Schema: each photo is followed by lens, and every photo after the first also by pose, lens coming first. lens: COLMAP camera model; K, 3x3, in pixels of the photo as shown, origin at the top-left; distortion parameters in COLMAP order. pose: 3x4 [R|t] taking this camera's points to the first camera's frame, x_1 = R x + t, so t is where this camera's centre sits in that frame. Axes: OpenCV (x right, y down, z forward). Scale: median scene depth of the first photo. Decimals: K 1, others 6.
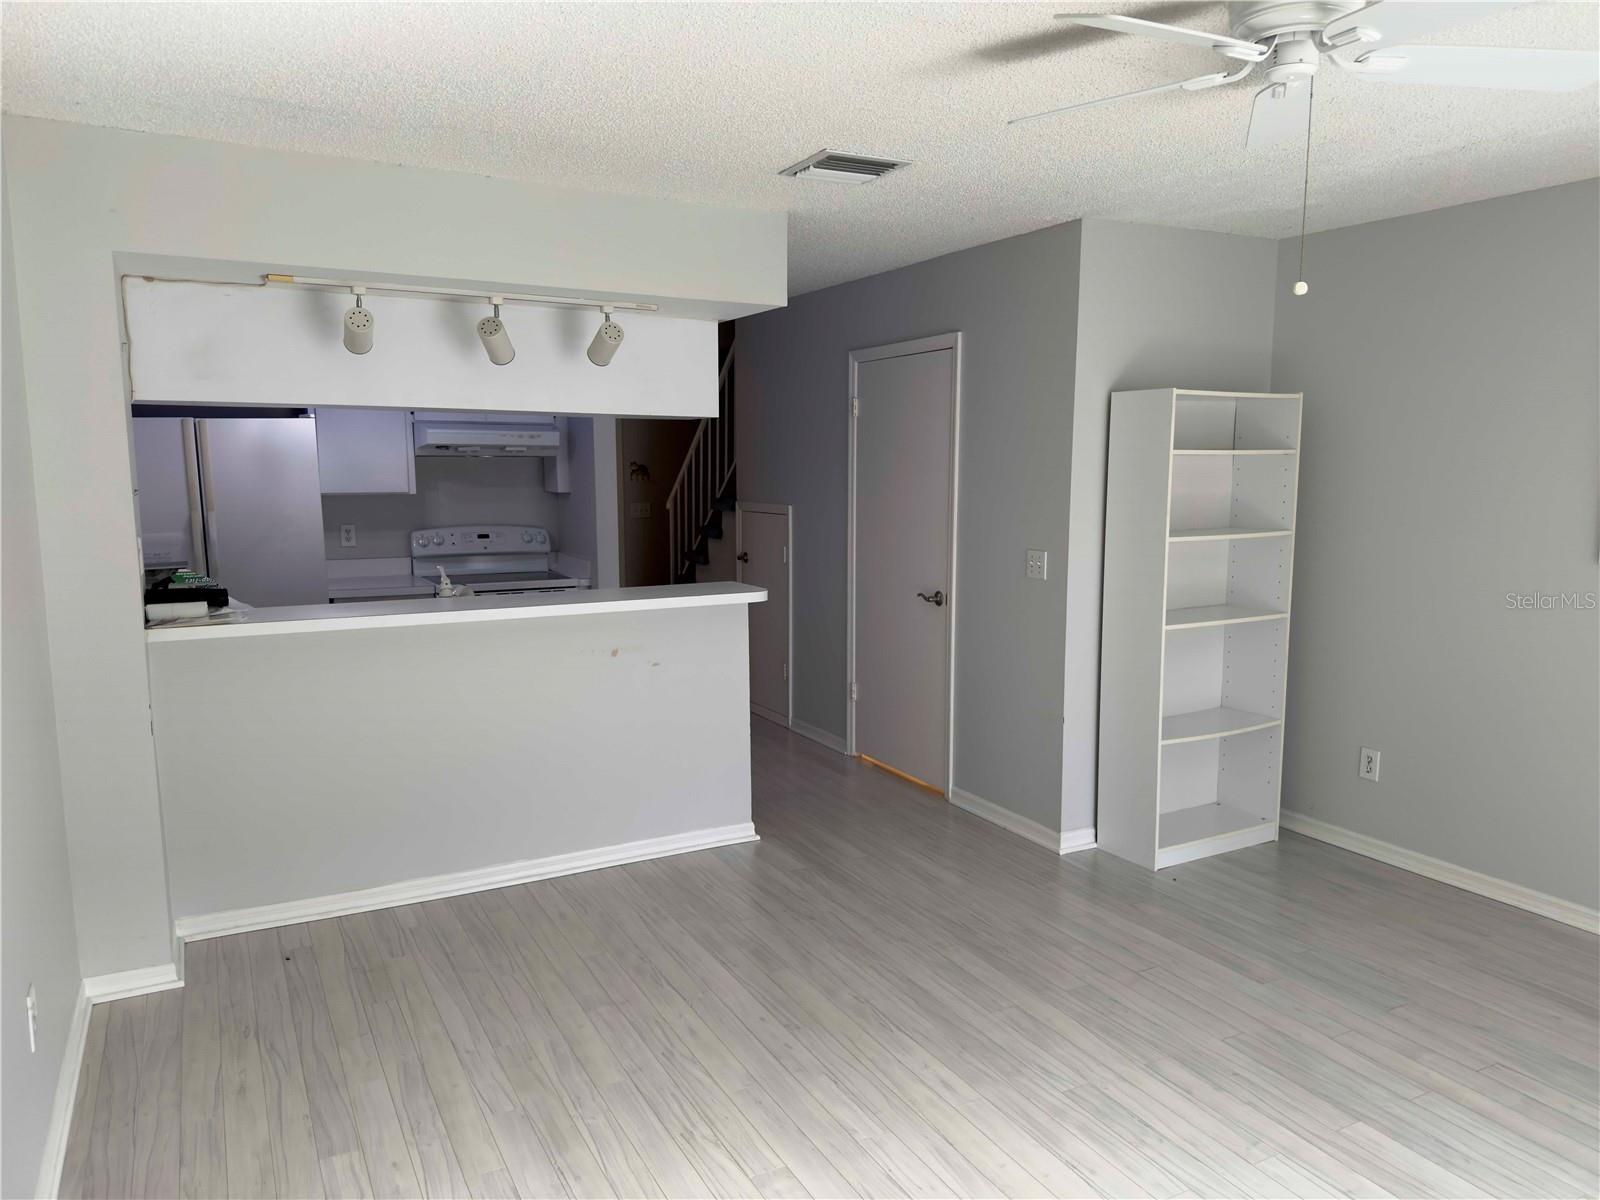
lens RADIAL K [[1125.5, 0, 800.0], [0, 1125.5, 600.0], [0, 0, 1]] dist [0.077738, -0.103594]
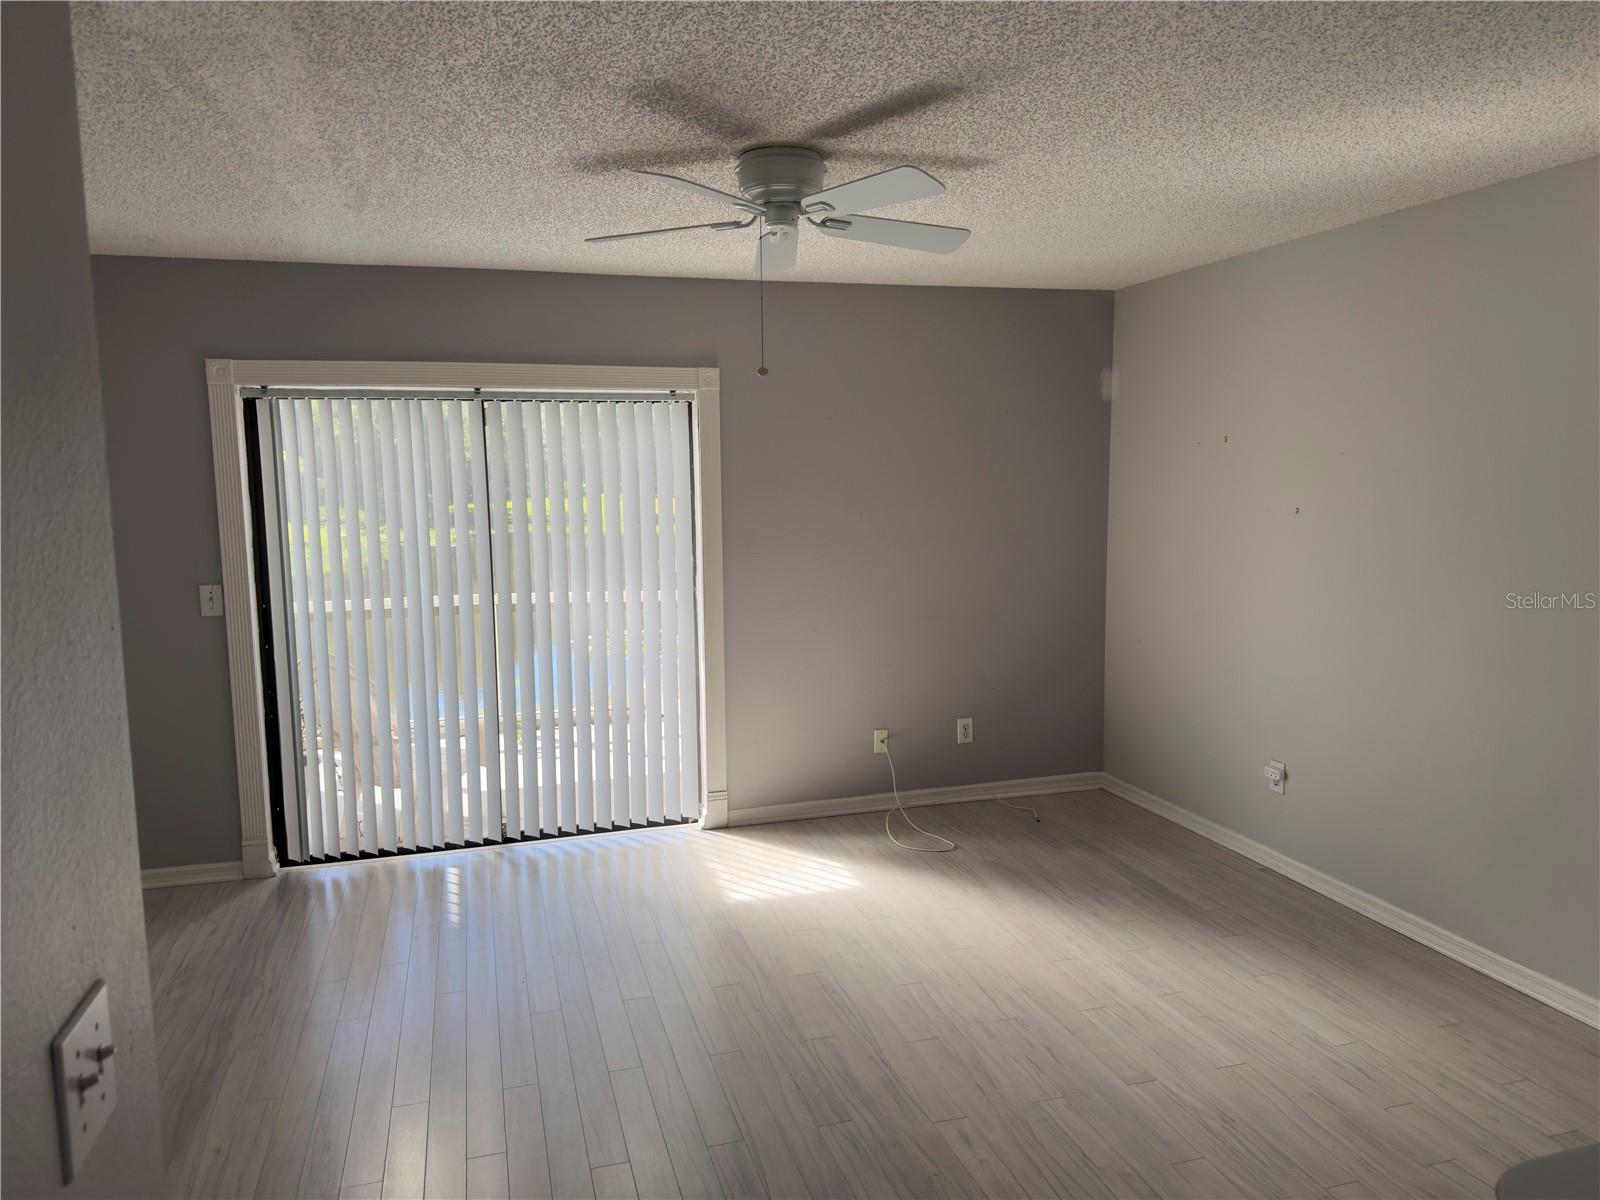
lens RADIAL K [[1125.5, 0, 800.0], [0, 1125.5, 600.0], [0, 0, 1]] dist [0.077738, -0.103594]
pose [[-0.980443, -0.017267, 0.196046, 0.064335], [0.030877, 0.970312, 0.239877, -0.188890], [-0.194368, 0.241239, -0.950802, 1.382251]]
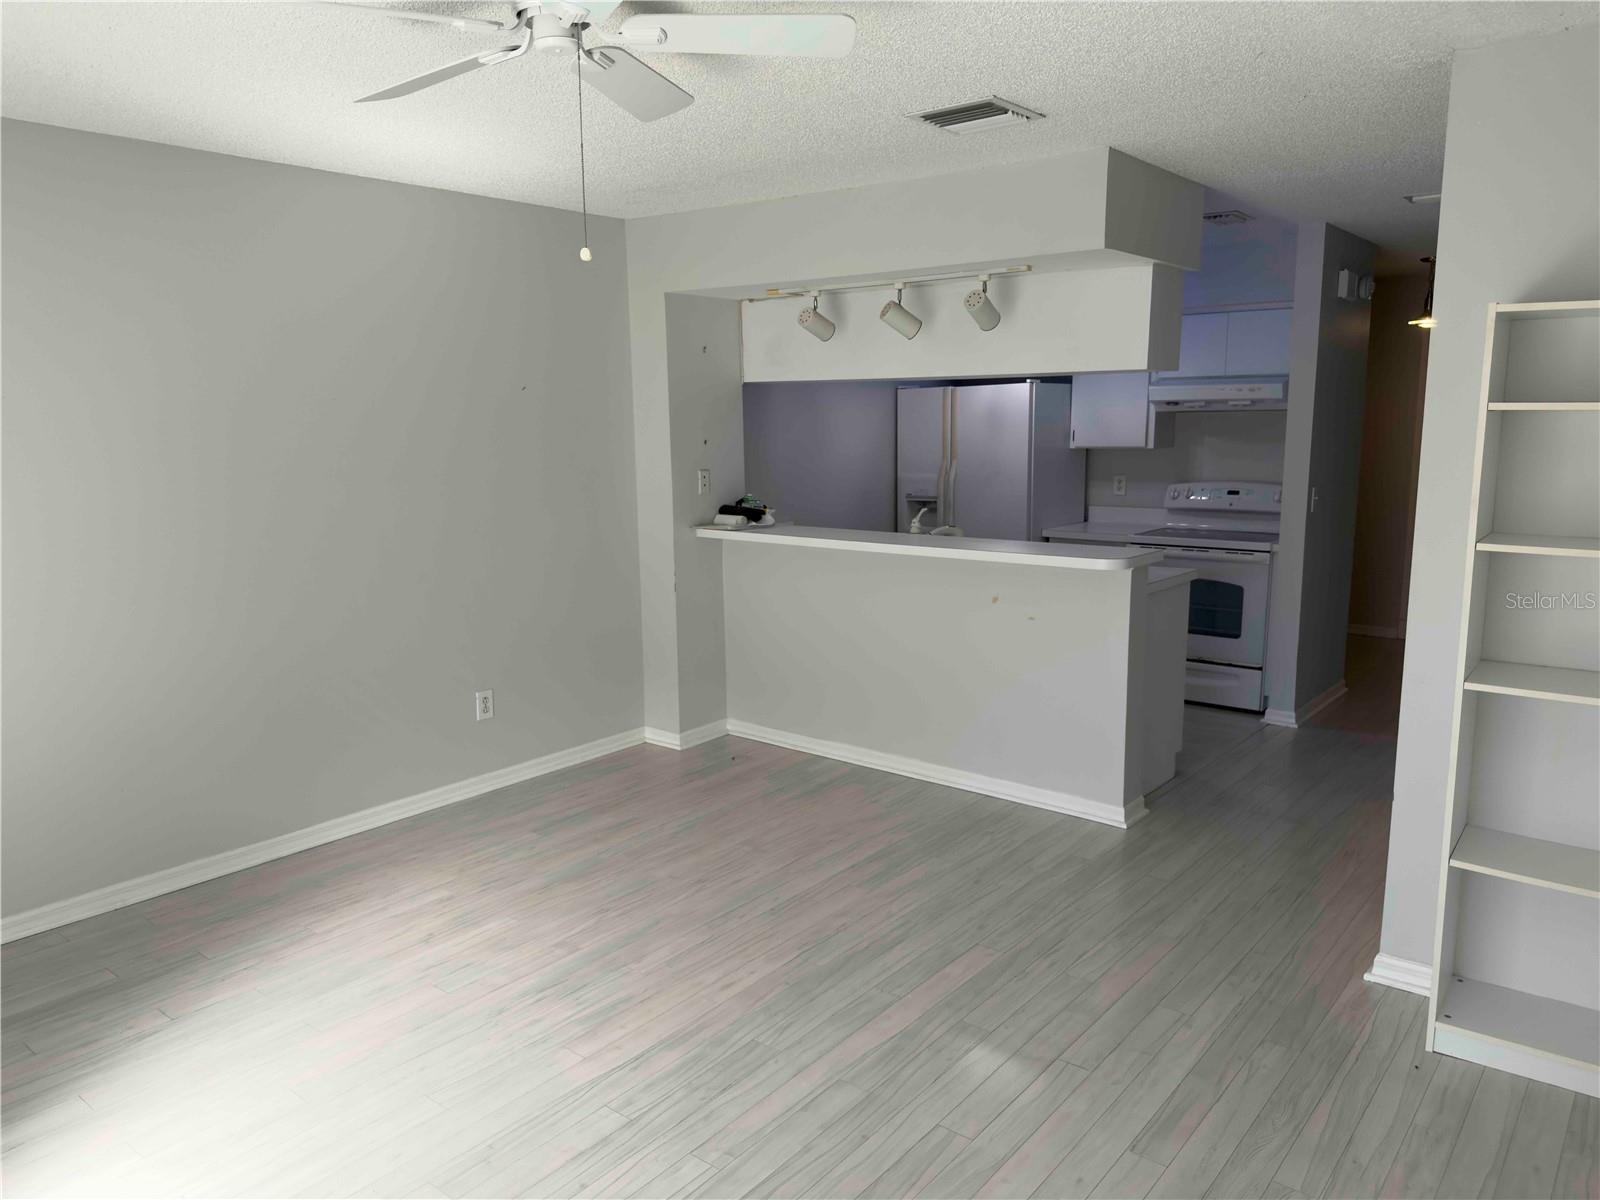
lens RADIAL K [[1119.4, 0, 802.7], [0, 1119.4, 619.6], [0, 0, 1]] dist [0.095645, -0.103159]
pose [[0.385724, 0.159675, -0.908692, 0.835991], [-0.105172, 0.986100, 0.128633, -0.059614], [0.916600, 0.045952, 0.397155, 0.460079]]
